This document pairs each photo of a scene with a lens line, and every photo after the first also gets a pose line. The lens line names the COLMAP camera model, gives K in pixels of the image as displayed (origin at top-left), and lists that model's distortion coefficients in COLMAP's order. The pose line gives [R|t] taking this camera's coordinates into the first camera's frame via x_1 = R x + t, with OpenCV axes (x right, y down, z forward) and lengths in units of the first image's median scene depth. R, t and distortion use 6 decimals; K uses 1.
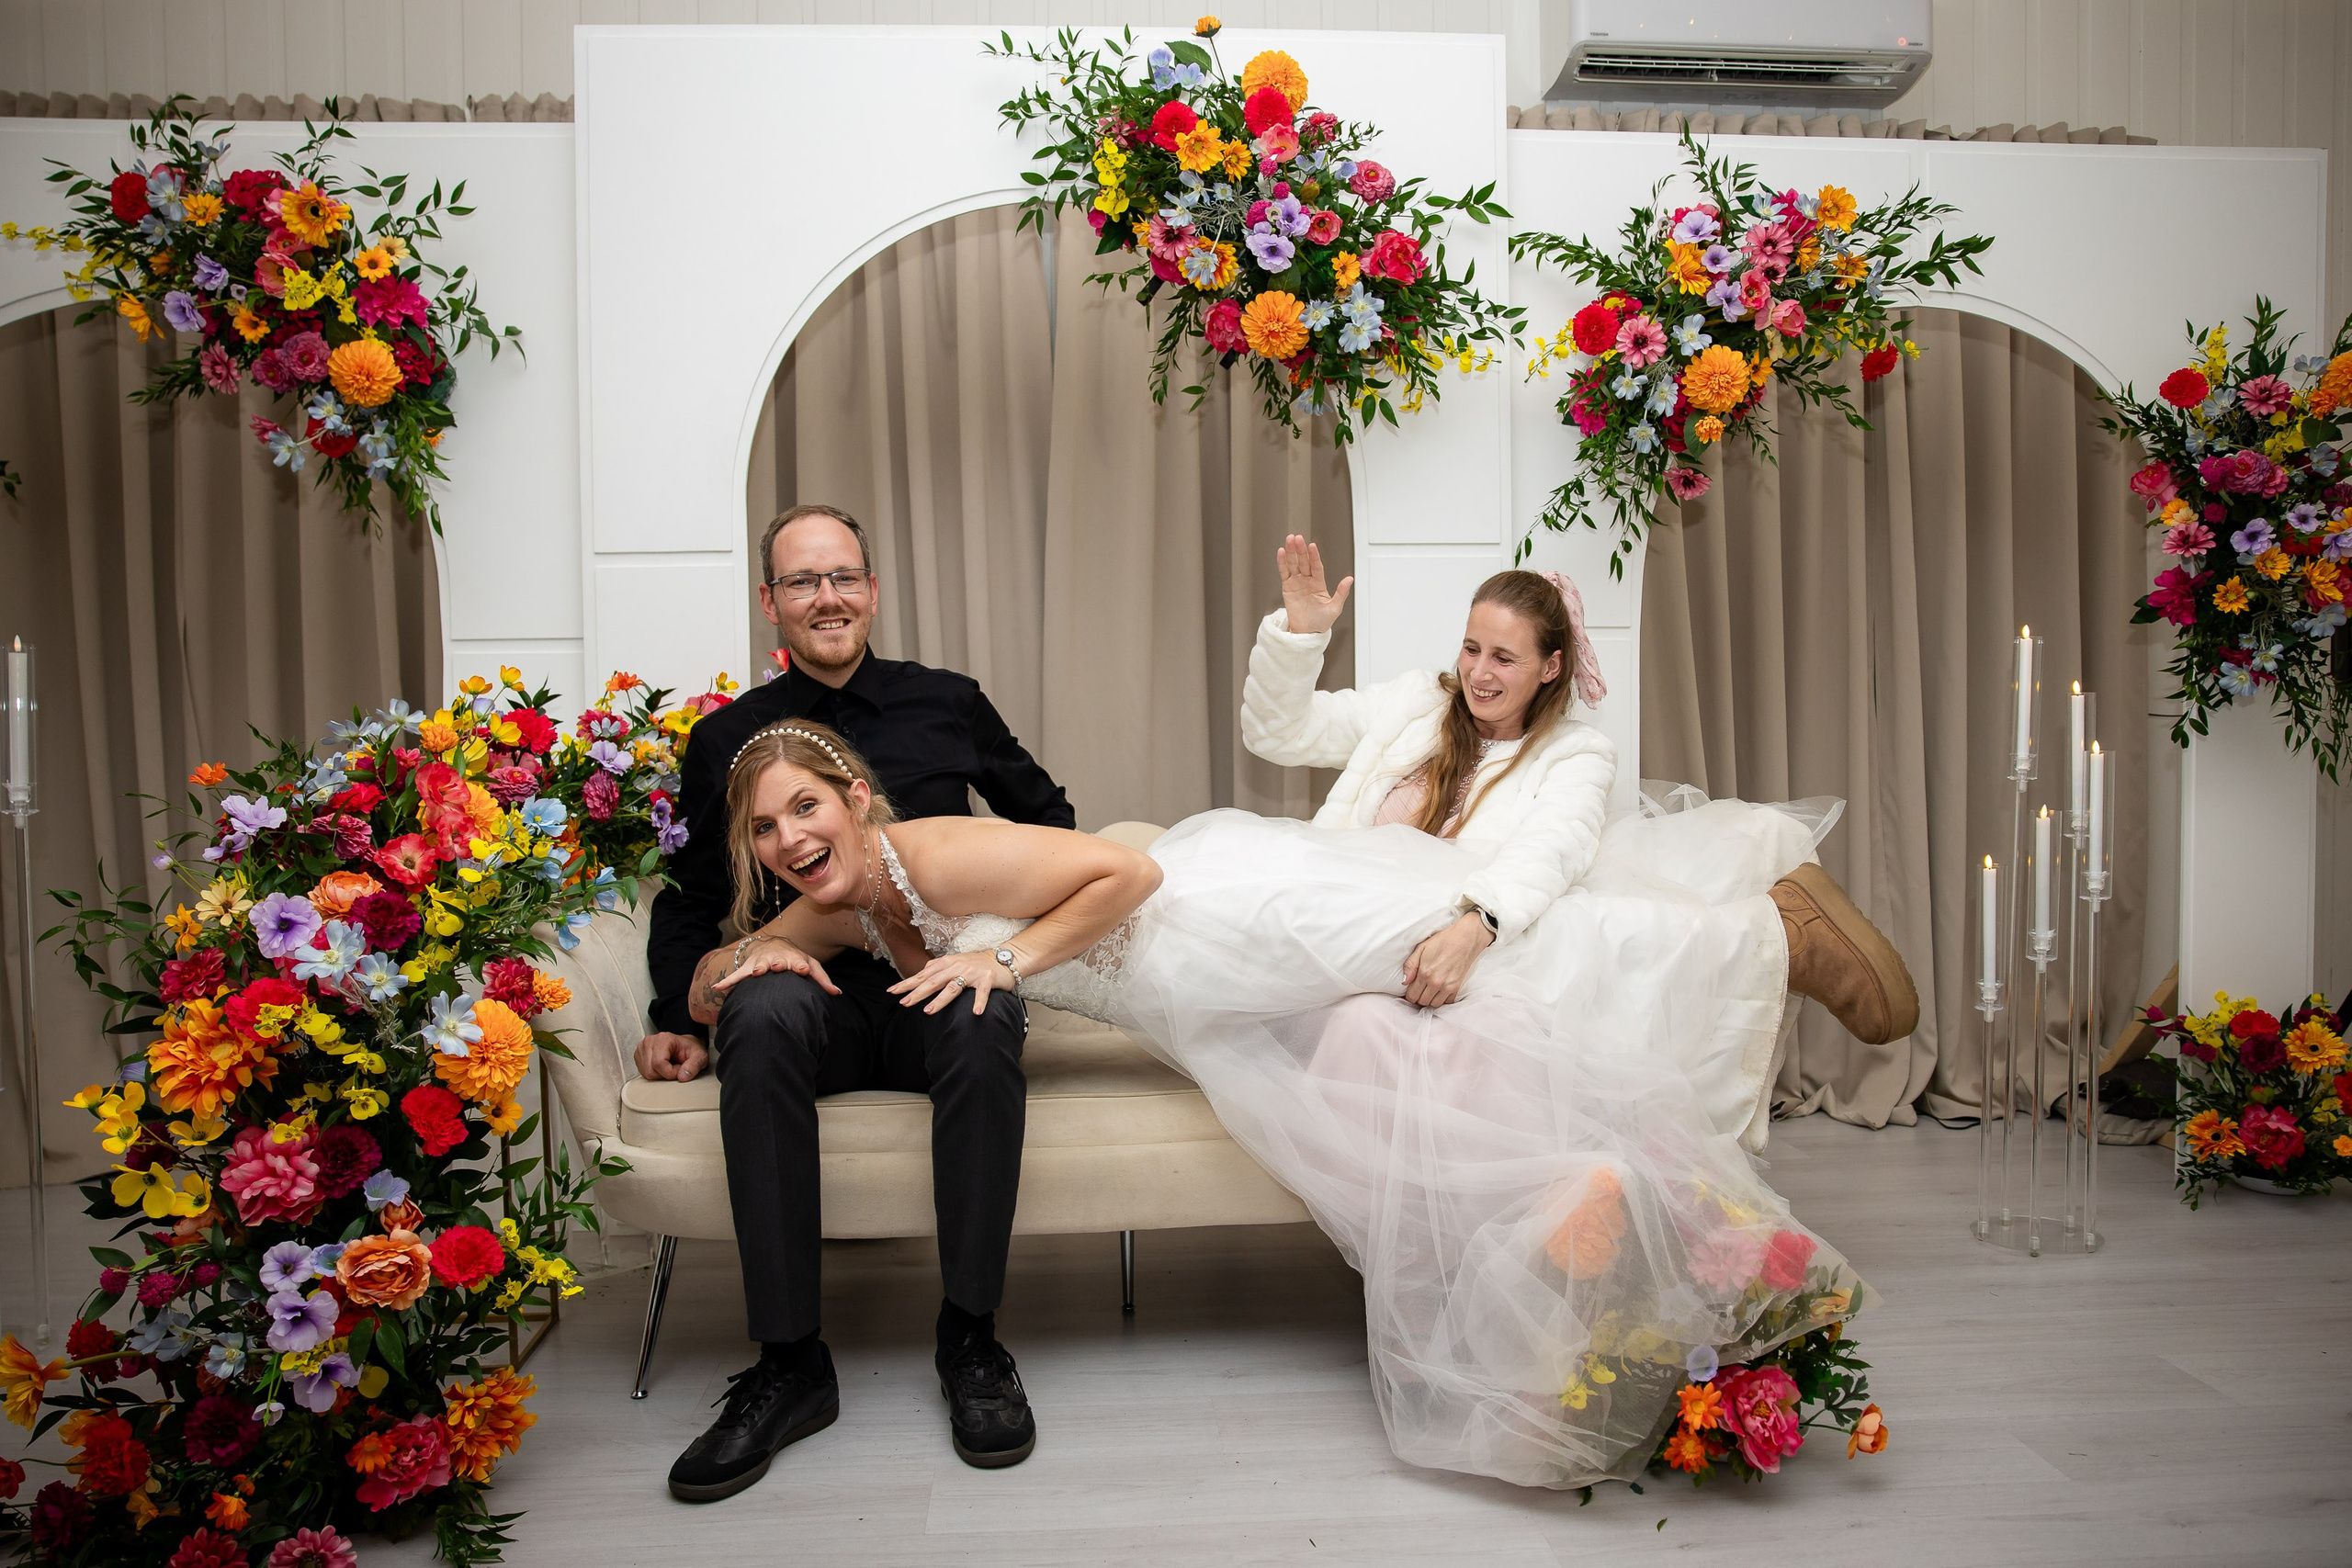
lens RADIAL K [[1719.7, 0, 1174.2], [0, 1719.7, 812.7], [0, 0, 1]] dist [-0.080103, 0.062240]
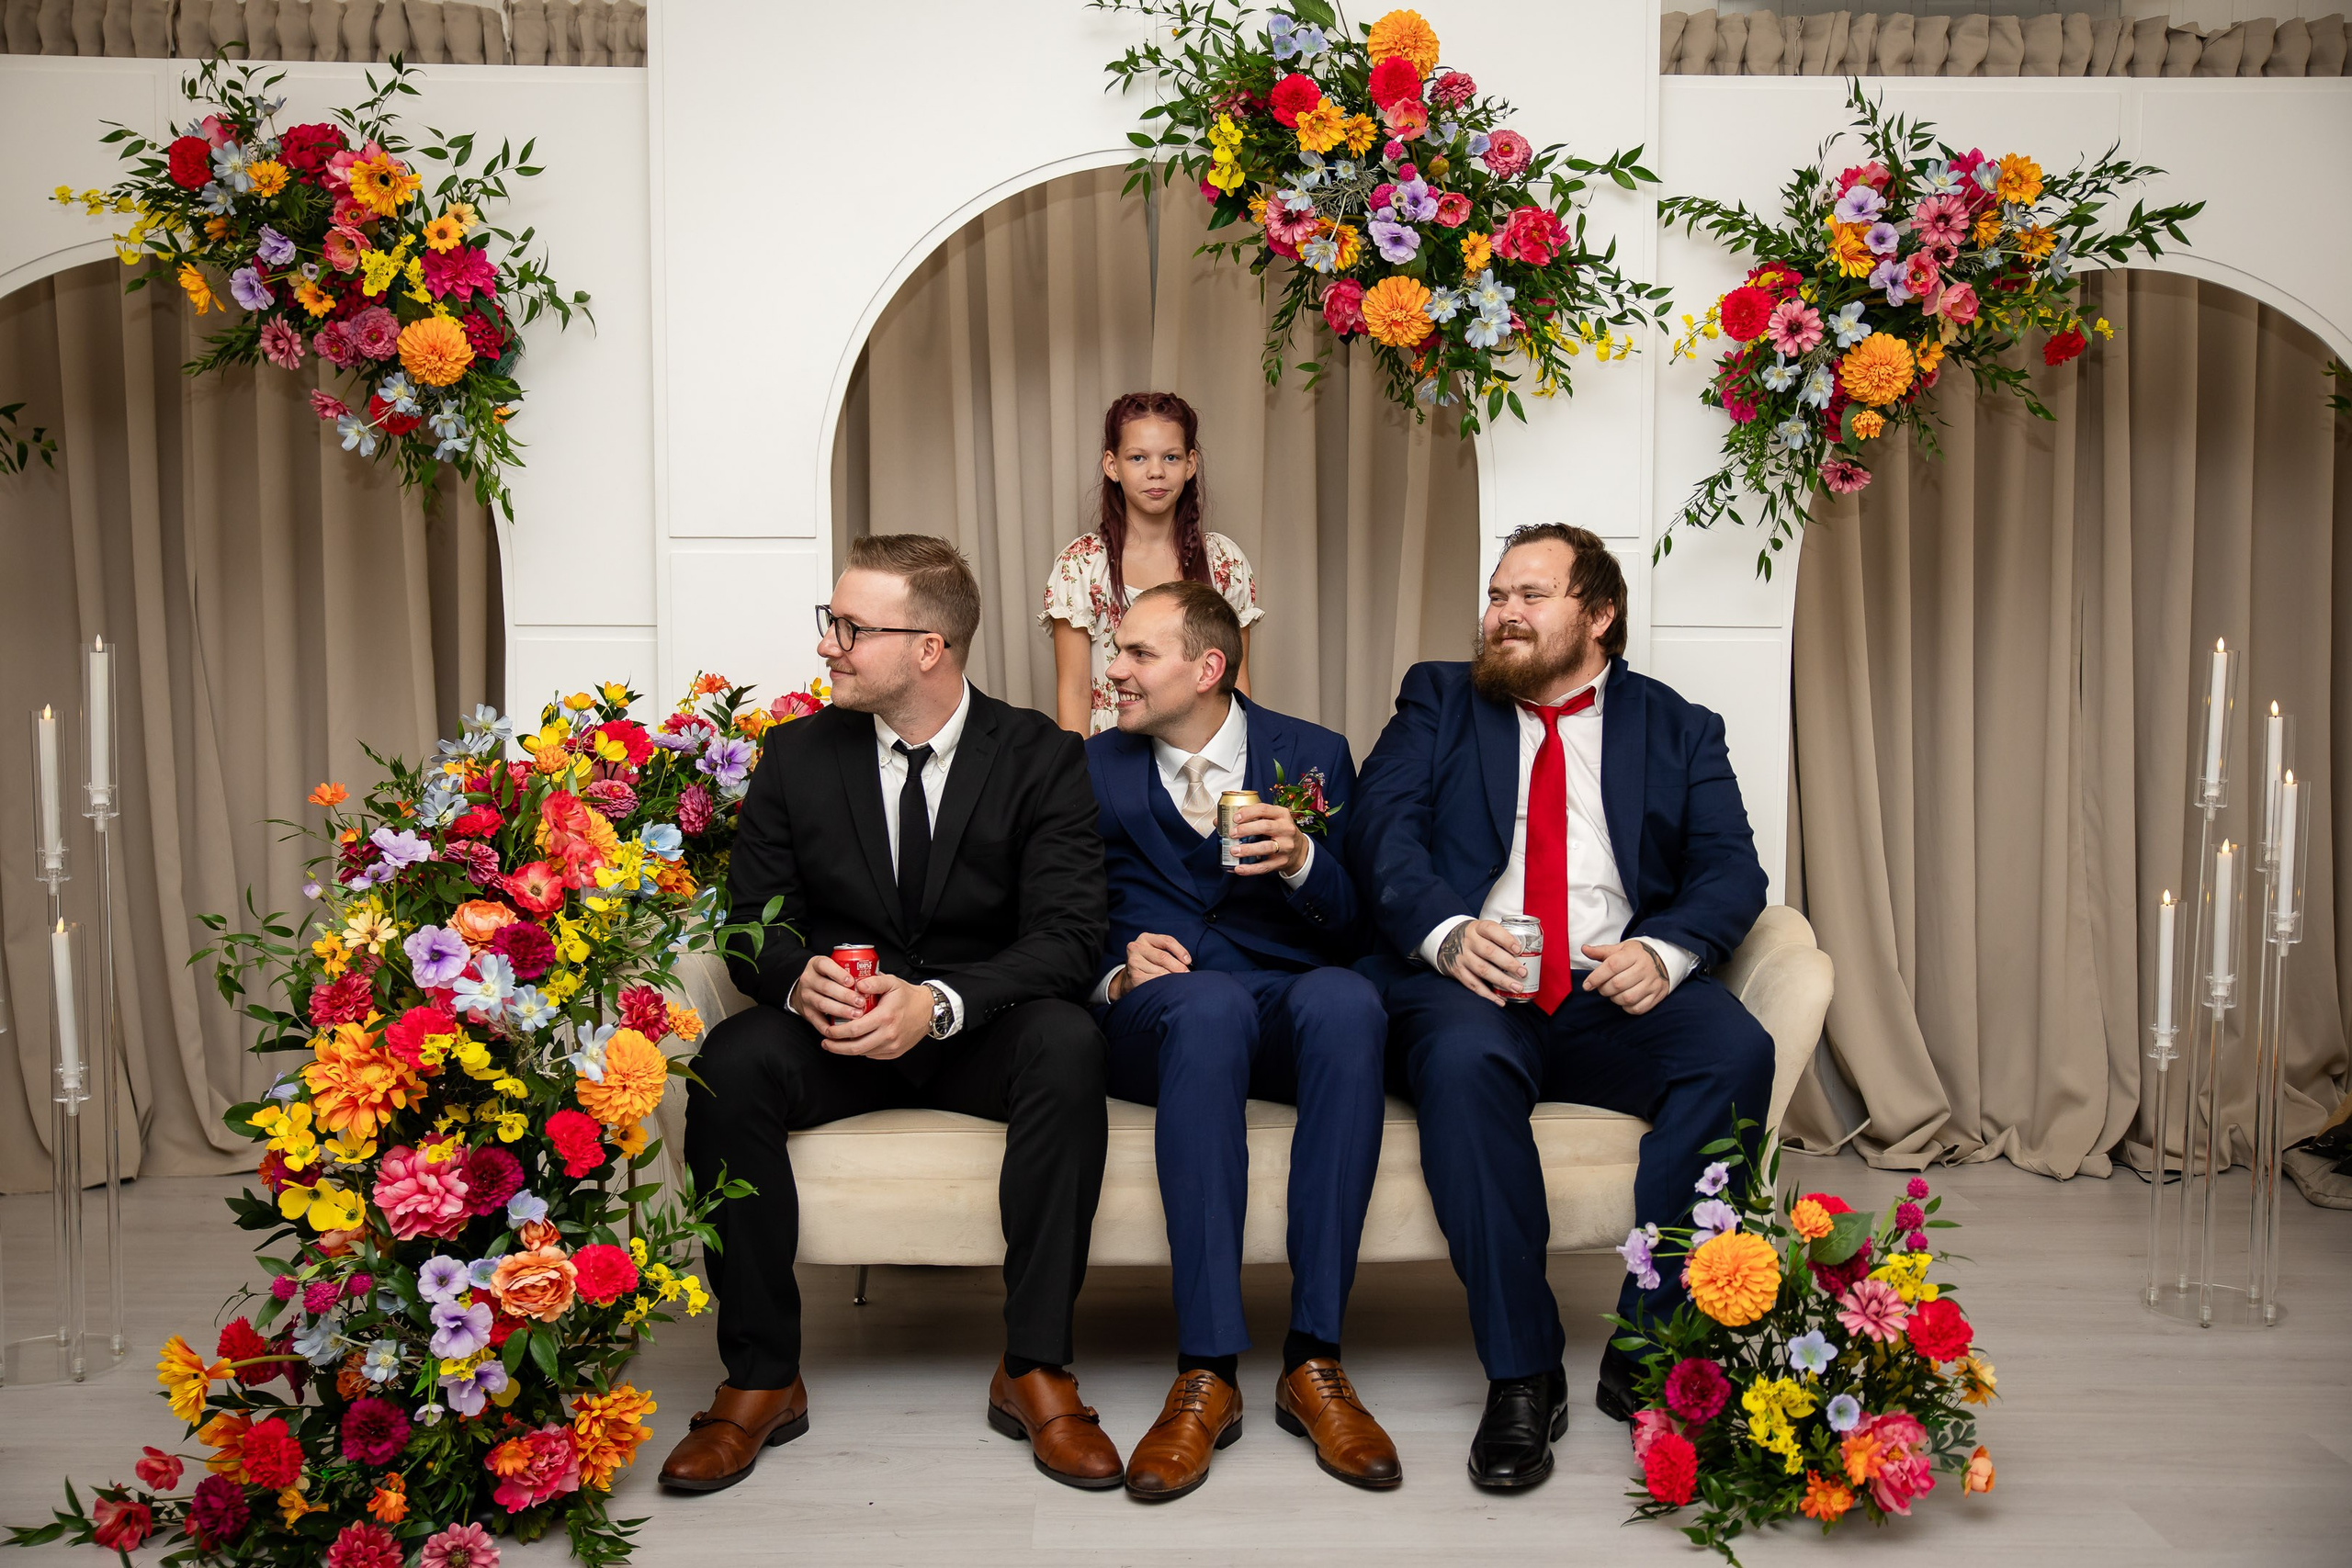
lens RADIAL K [[2226.3, 0, 1180.8], [0, 2226.3, 801.3], [0, 0, 1]] dist [0.017825, 0.000000]
pose [[0.998959, 0.018816, -0.041550, -0.004051], [-0.017571, 0.999392, 0.030128, -0.051793], [0.042092, -0.029367, 0.998682, -0.237675]]
